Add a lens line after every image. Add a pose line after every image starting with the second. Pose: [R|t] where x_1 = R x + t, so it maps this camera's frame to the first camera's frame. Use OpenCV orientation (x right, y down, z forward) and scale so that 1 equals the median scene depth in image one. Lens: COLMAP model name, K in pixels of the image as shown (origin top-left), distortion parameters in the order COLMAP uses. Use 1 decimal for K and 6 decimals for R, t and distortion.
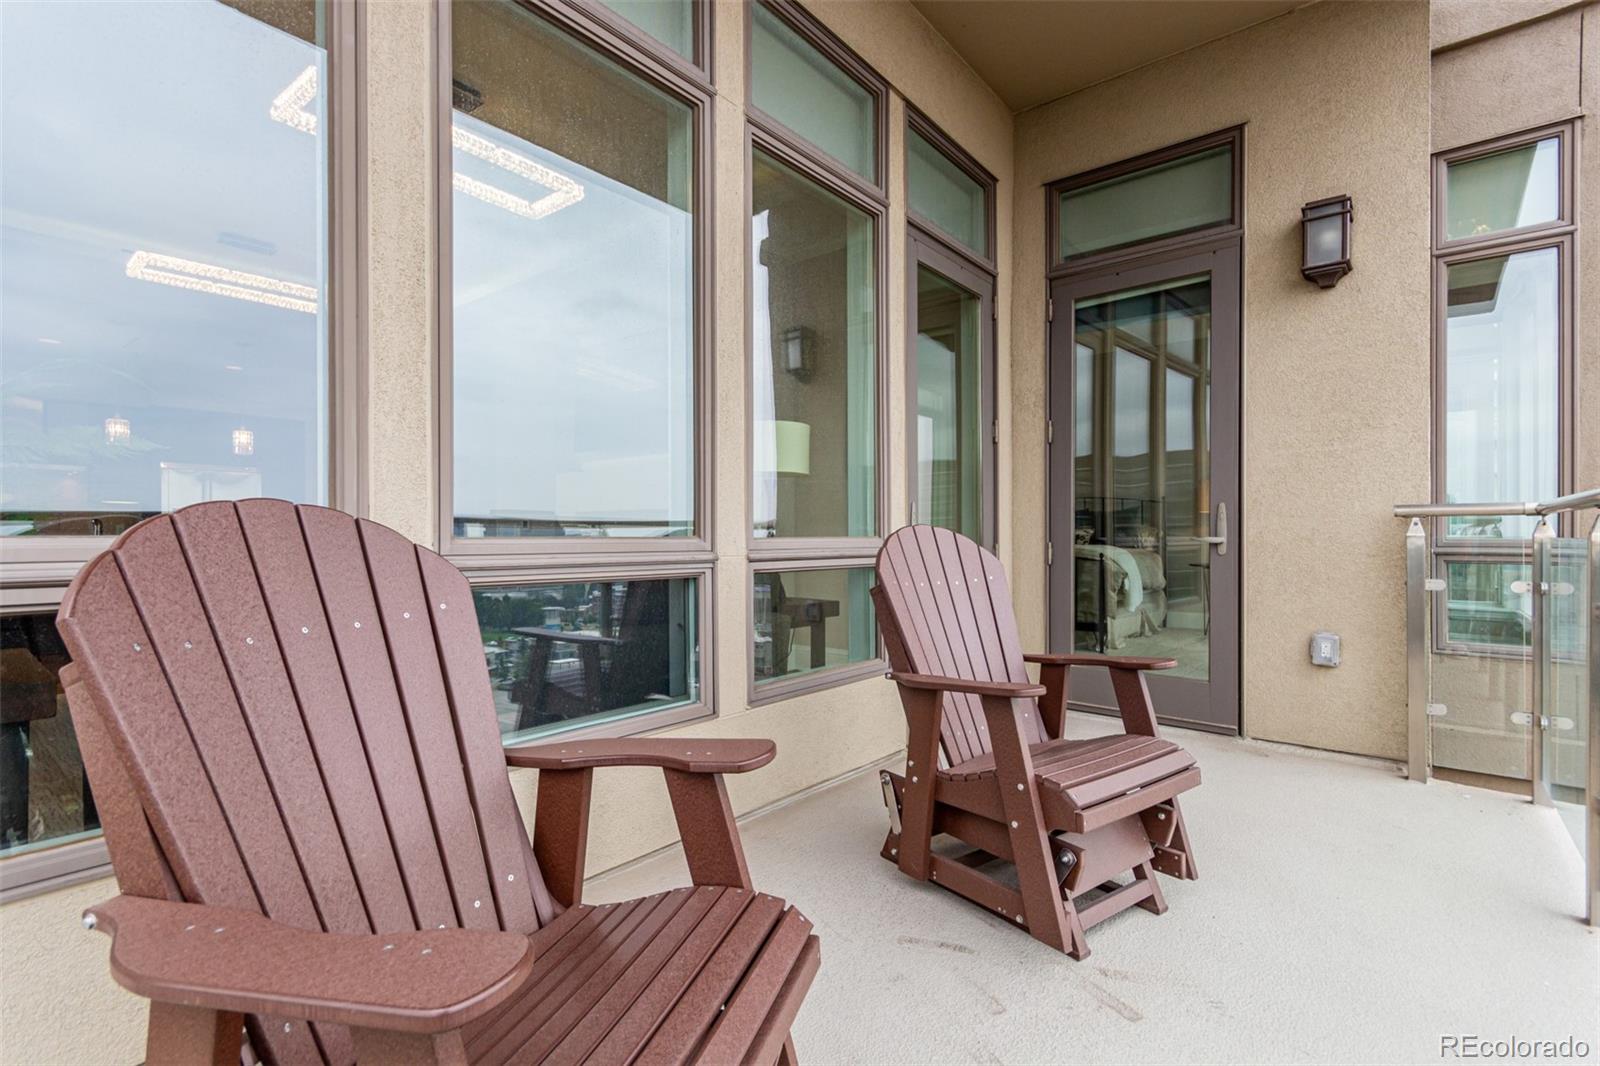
lens RADIAL K [[749.8, 0, 808.9], [0, 749.8, 532.9], [0, 0, 1]] dist [0.001541, 0.001697]
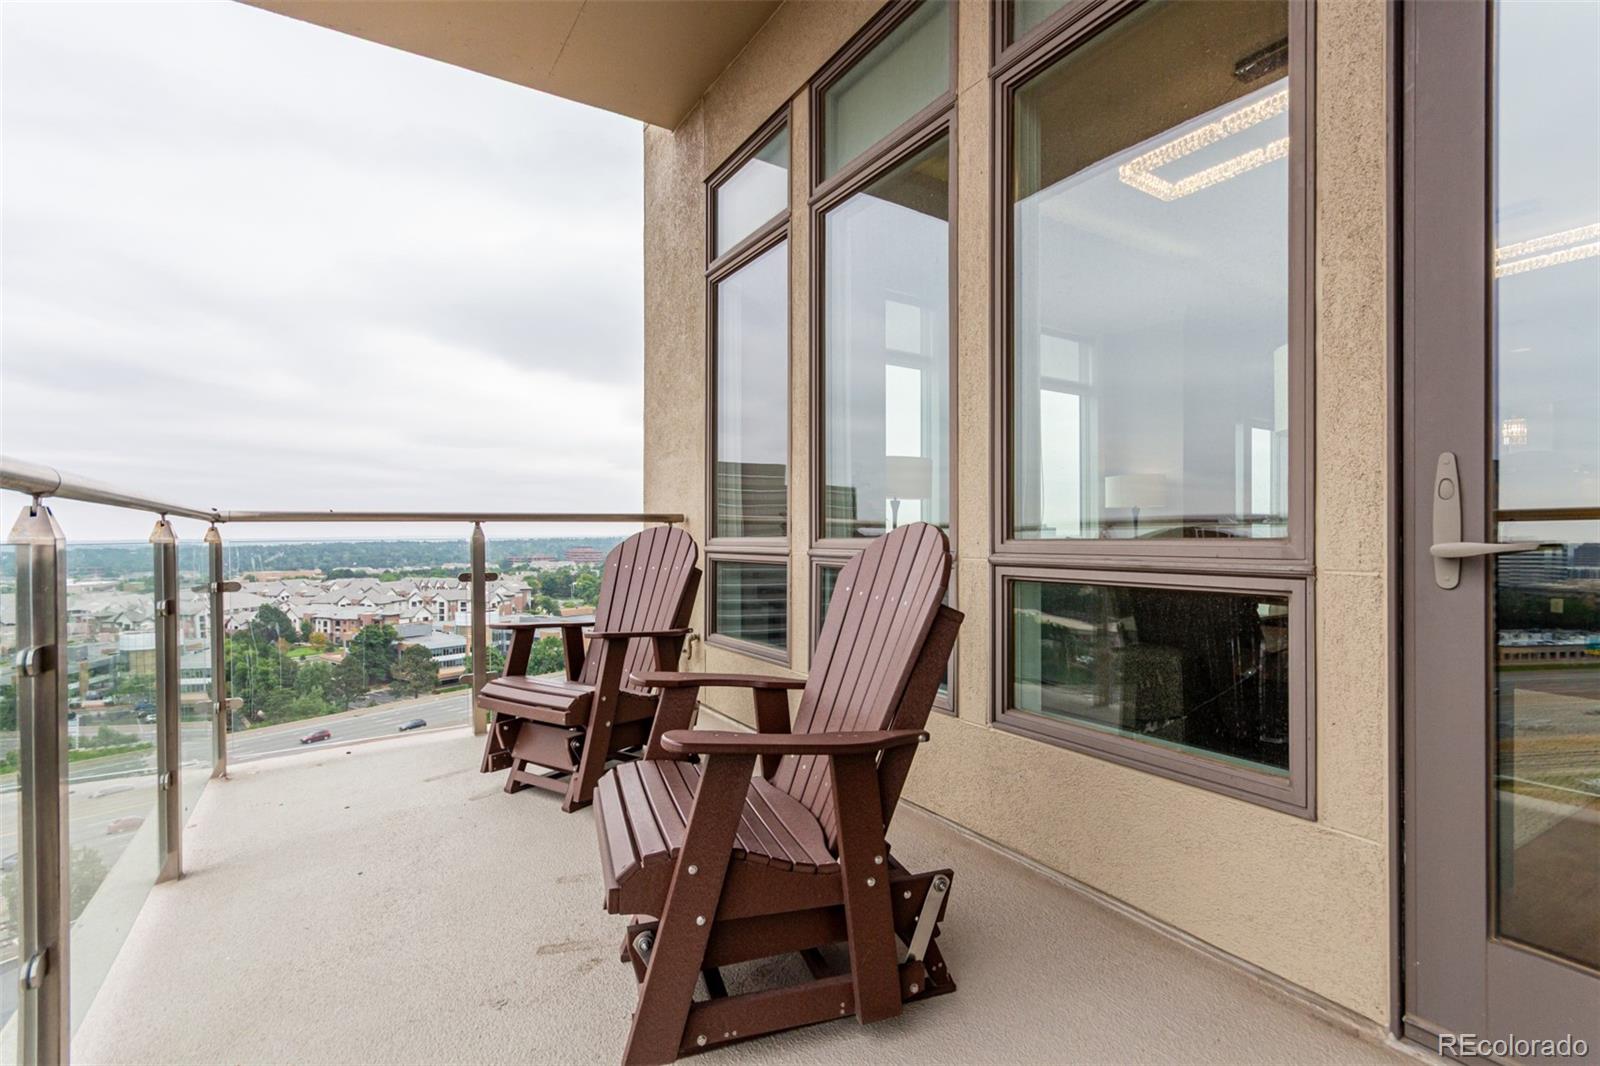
lens RADIAL K [[749.8, 0, 797.5], [0, 749.8, 531.2], [0, 0, 1]] dist [0.001541, 0.001697]
pose [[-0.342513, -0.004482, -0.939502, 0.853162], [0.010968, 0.999901, -0.008769, 0.001336], [0.939449, -0.013308, -0.342430, 1.085588]]
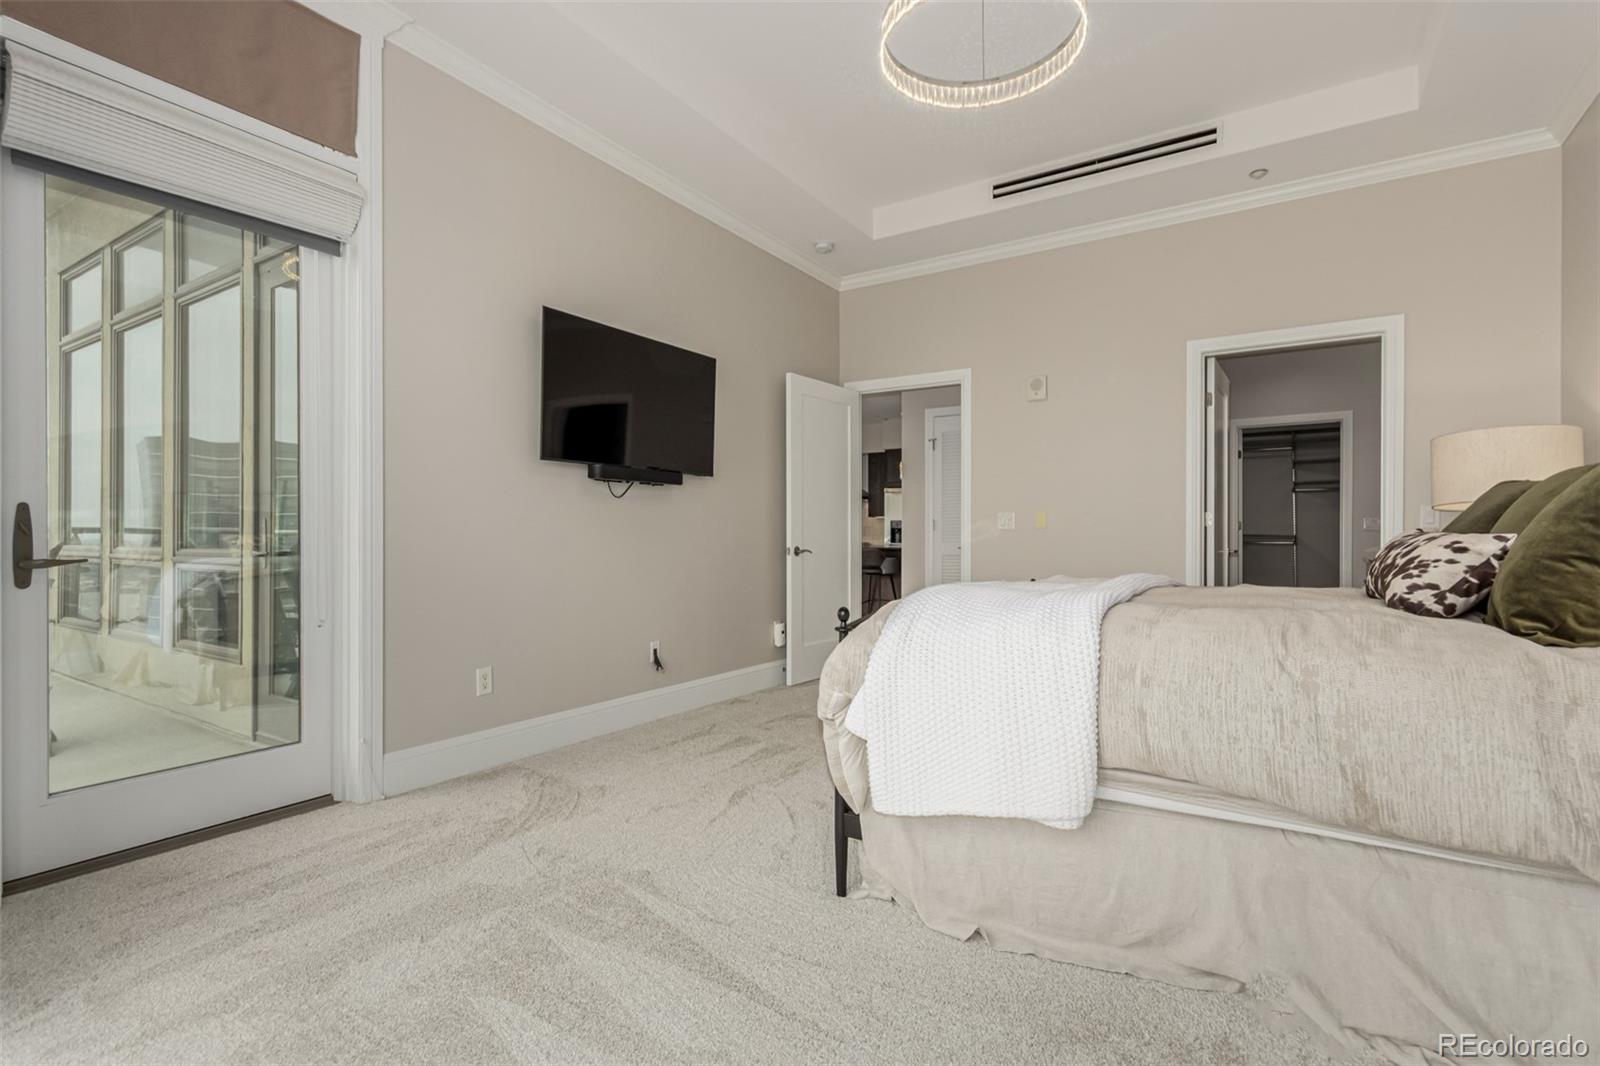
lens RADIAL K [[749.8, 0, 805.5], [0, 749.8, 532.1], [0, 0, 1]] dist [0.001541, 0.001697]
pose [[0.107789, -0.012171, -0.994099, 2.836326], [0.009422, 0.999893, -0.011220, 0.001409], [0.994129, -0.008157, 0.107892, 3.631186]]
